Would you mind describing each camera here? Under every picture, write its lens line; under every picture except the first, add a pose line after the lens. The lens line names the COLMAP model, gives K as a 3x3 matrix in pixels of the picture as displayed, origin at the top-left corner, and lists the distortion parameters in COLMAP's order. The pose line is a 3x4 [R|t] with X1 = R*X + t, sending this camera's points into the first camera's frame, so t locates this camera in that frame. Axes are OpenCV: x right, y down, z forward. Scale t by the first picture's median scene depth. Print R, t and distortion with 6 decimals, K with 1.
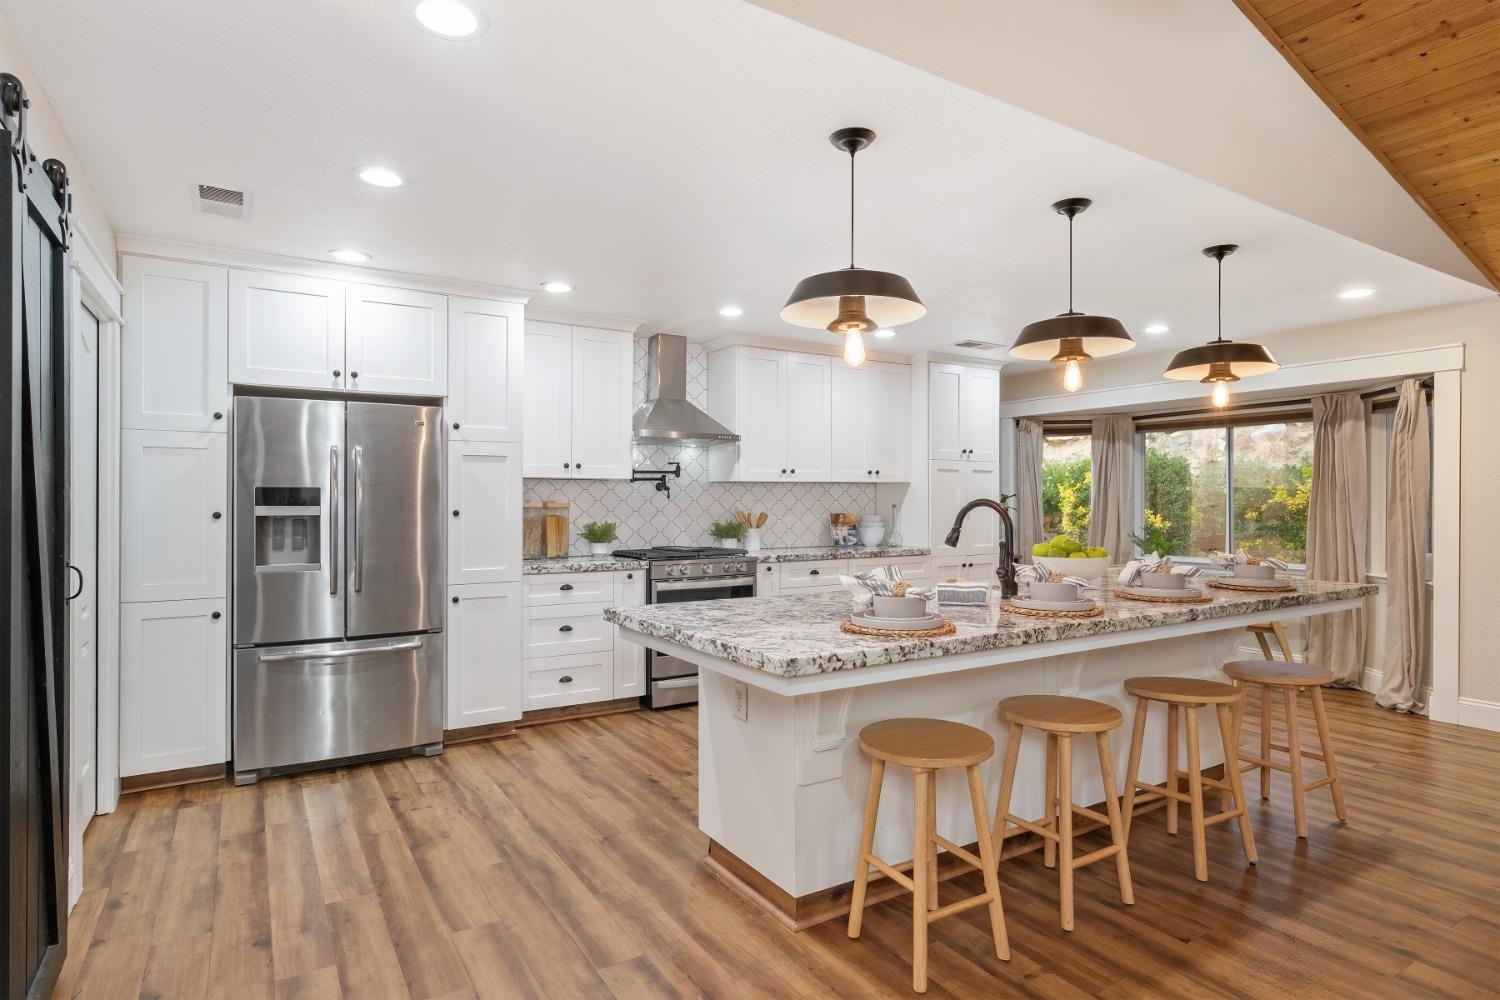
lens RADIAL K [[812.7, 0, 748.2], [0, 812.7, 503.2], [0, 0, 1]] dist [-0.017795, -0.000132]
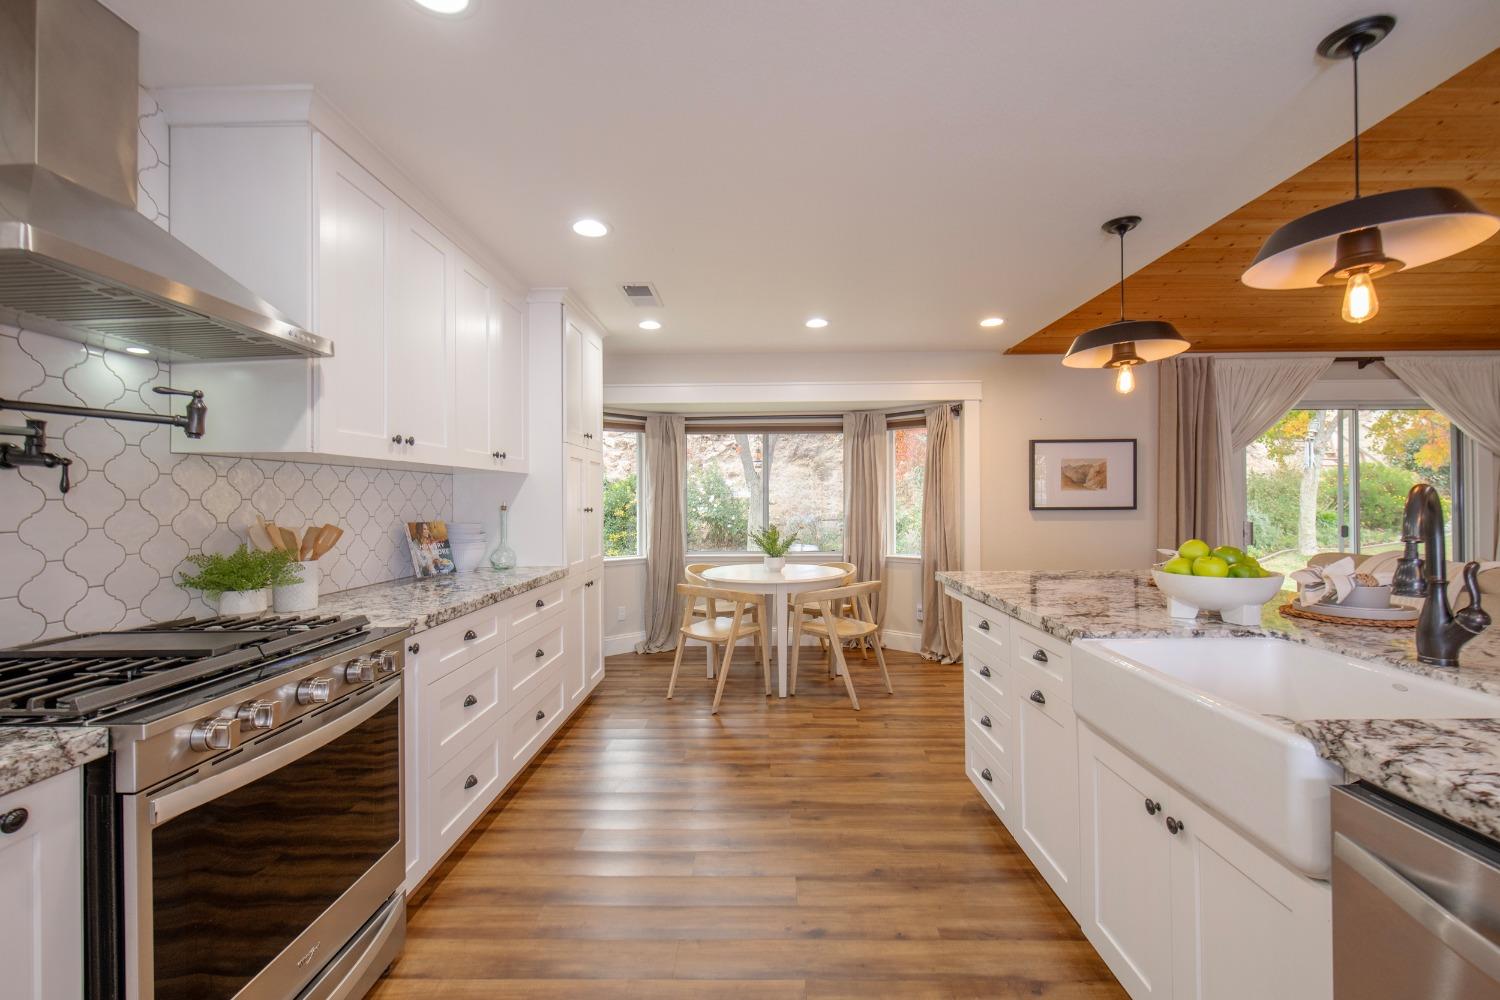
lens RADIAL K [[607.1, 0, 745.5], [0, 607.1, 504.9], [0, 0, 1]] dist [-0.013322, -0.002443]
pose [[0.551056, -0.008825, 0.834421, -0.148826], [0.010496, 0.999938, 0.003645, 0.000965], [-0.834402, 0.006749, 0.551115, 0.646079]]
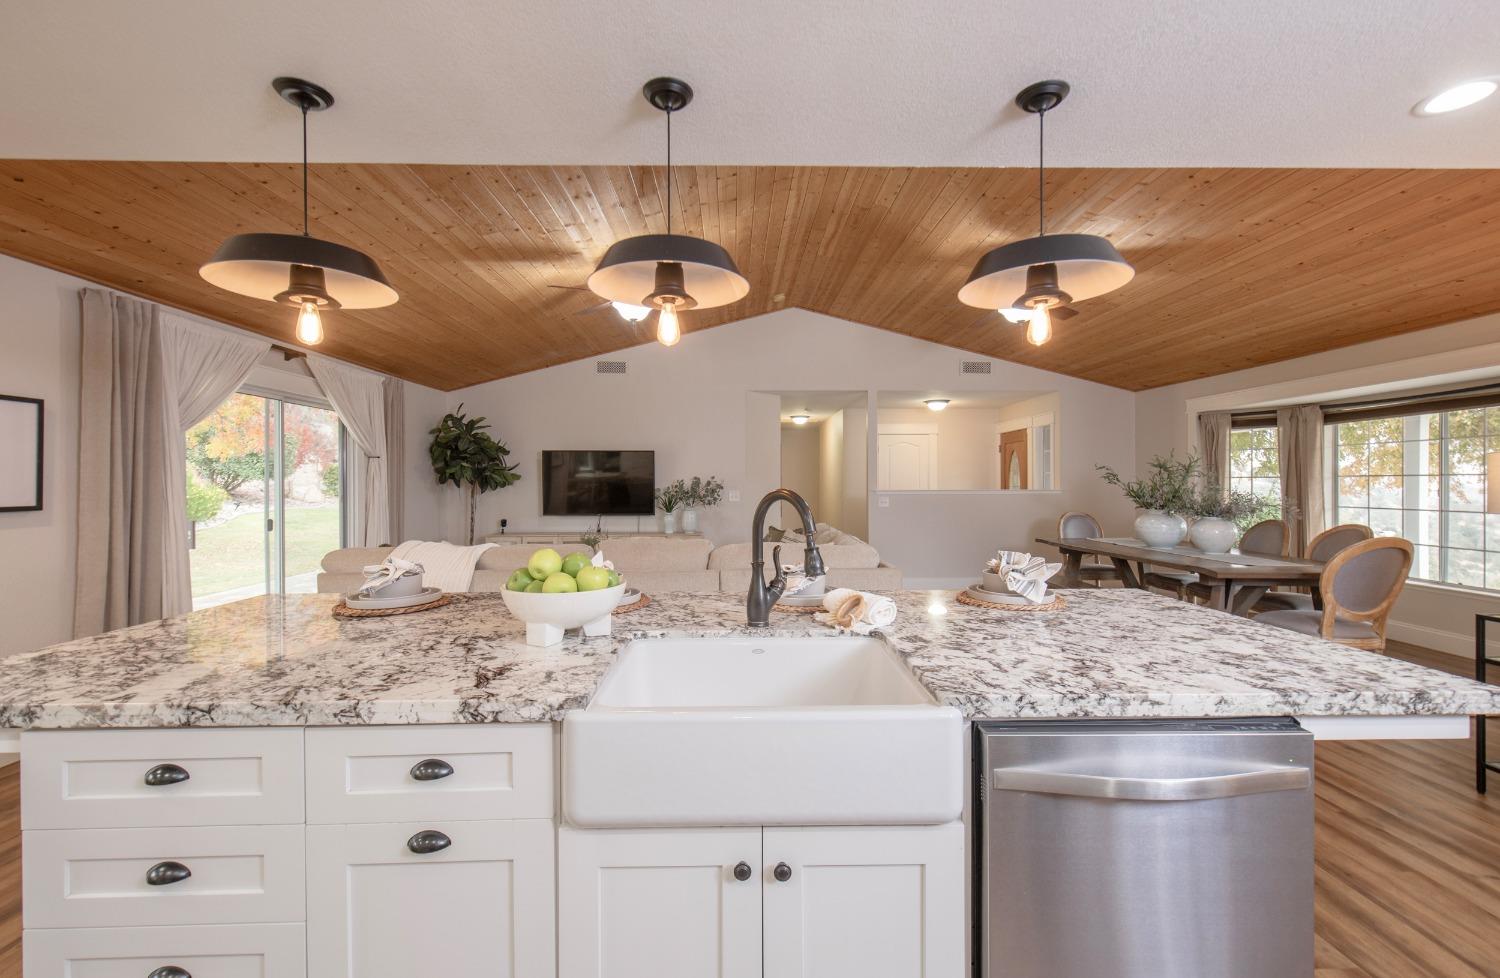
lens RADIAL K [[629.1, 0, 745.4], [0, 629.1, 487.0], [0, 0, 1]] dist [0.003526, 0.000670]
pose [[-0.857941, -0.000444, 0.513748, 0.025588], [0.005723, 0.999929, 0.010421, -0.006620], [-0.513716, 0.011881, -0.857878, 0.817823]]
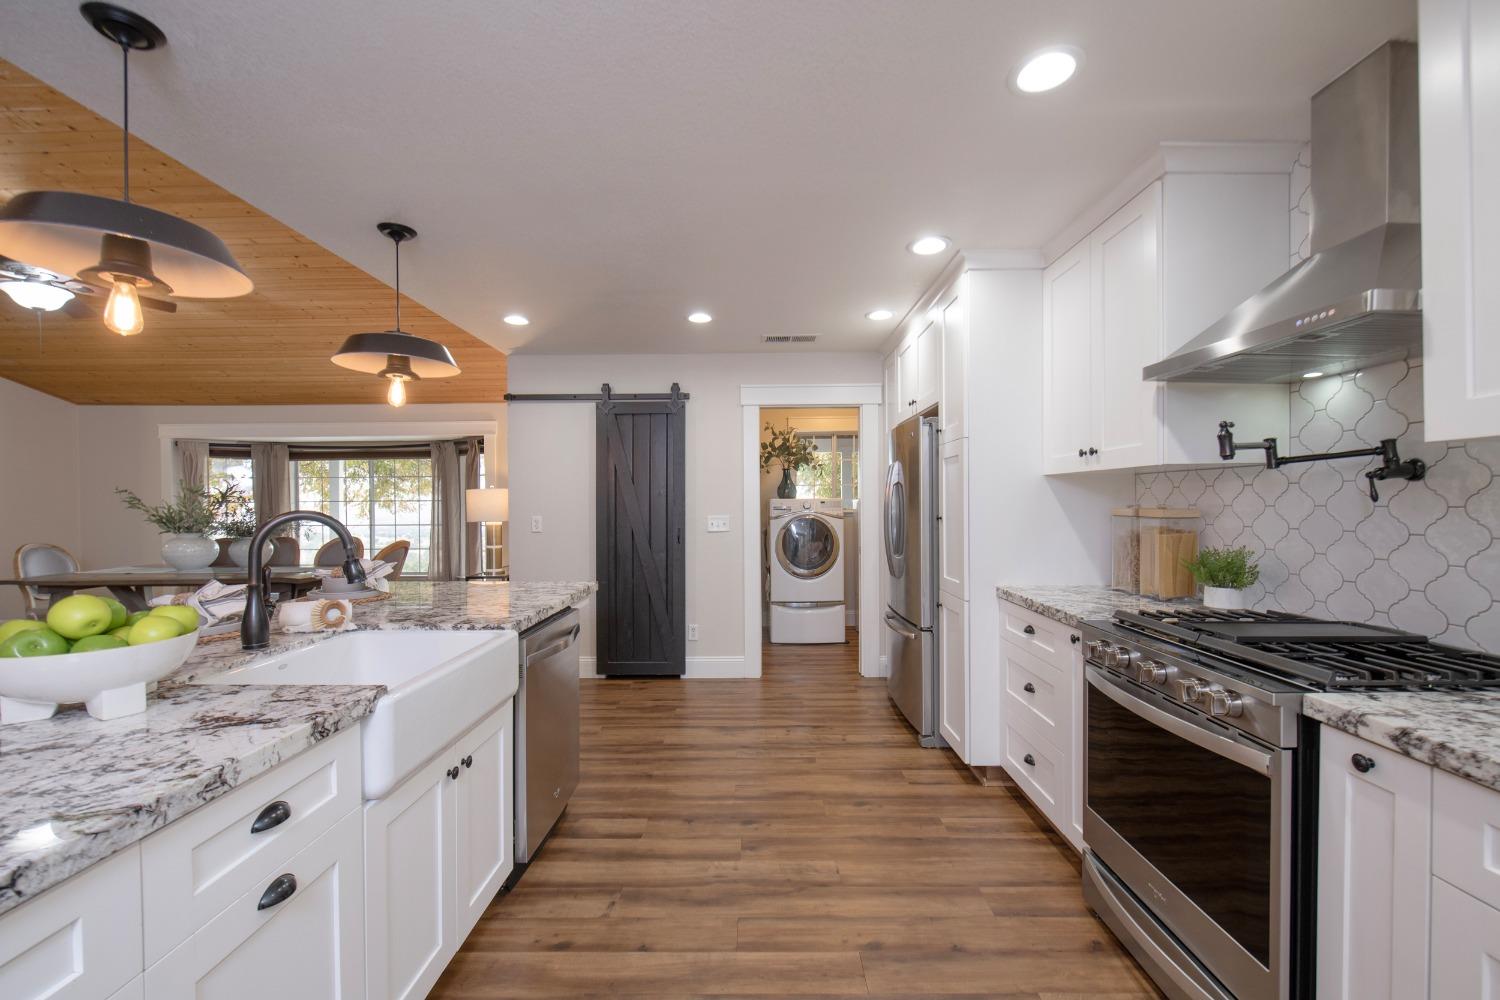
lens RADIAL K [[607.1, 0, 755.8], [0, 607.1, 510.3], [0, 0, 1]] dist [-0.013322, -0.002443]
pose [[-0.531706, 0.013472, -0.846822, 0.294720], [0.001942, 0.999890, 0.014688, -0.006788], [0.846927, 0.006165, -0.531674, 0.913948]]
